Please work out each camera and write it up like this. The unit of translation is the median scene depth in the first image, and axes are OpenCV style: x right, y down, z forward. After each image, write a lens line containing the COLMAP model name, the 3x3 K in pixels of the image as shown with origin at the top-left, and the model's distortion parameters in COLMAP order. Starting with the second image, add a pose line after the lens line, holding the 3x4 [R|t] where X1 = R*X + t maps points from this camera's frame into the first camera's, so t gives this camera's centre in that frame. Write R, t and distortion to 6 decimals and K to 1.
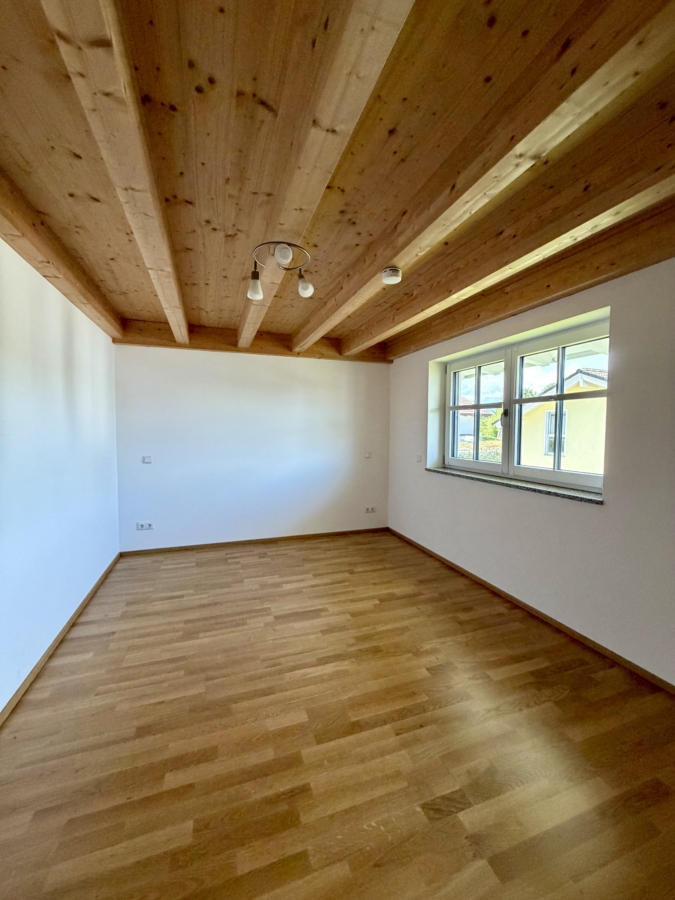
lens RADIAL K [[362.4, 0, 339.0], [0, 362.4, 448.4], [0, 0, 1]] dist [0.008171, 0.000011]
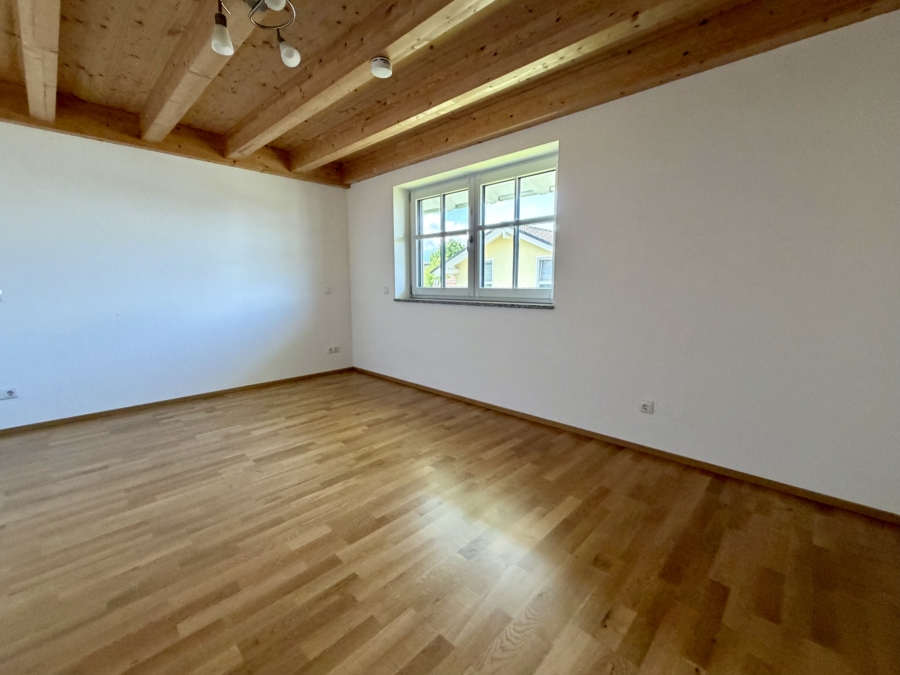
lens RADIAL K [[382.4, 0, 449.3], [0, 382.4, 337.7], [0, 0, 1]] dist [0.002631, 0.001362]
pose [[0.896653, -0.070931, 0.437015, -0.143048], [0.029406, 0.994444, 0.101072, 0.095281], [-0.441756, -0.077776, 0.893757, -0.004455]]
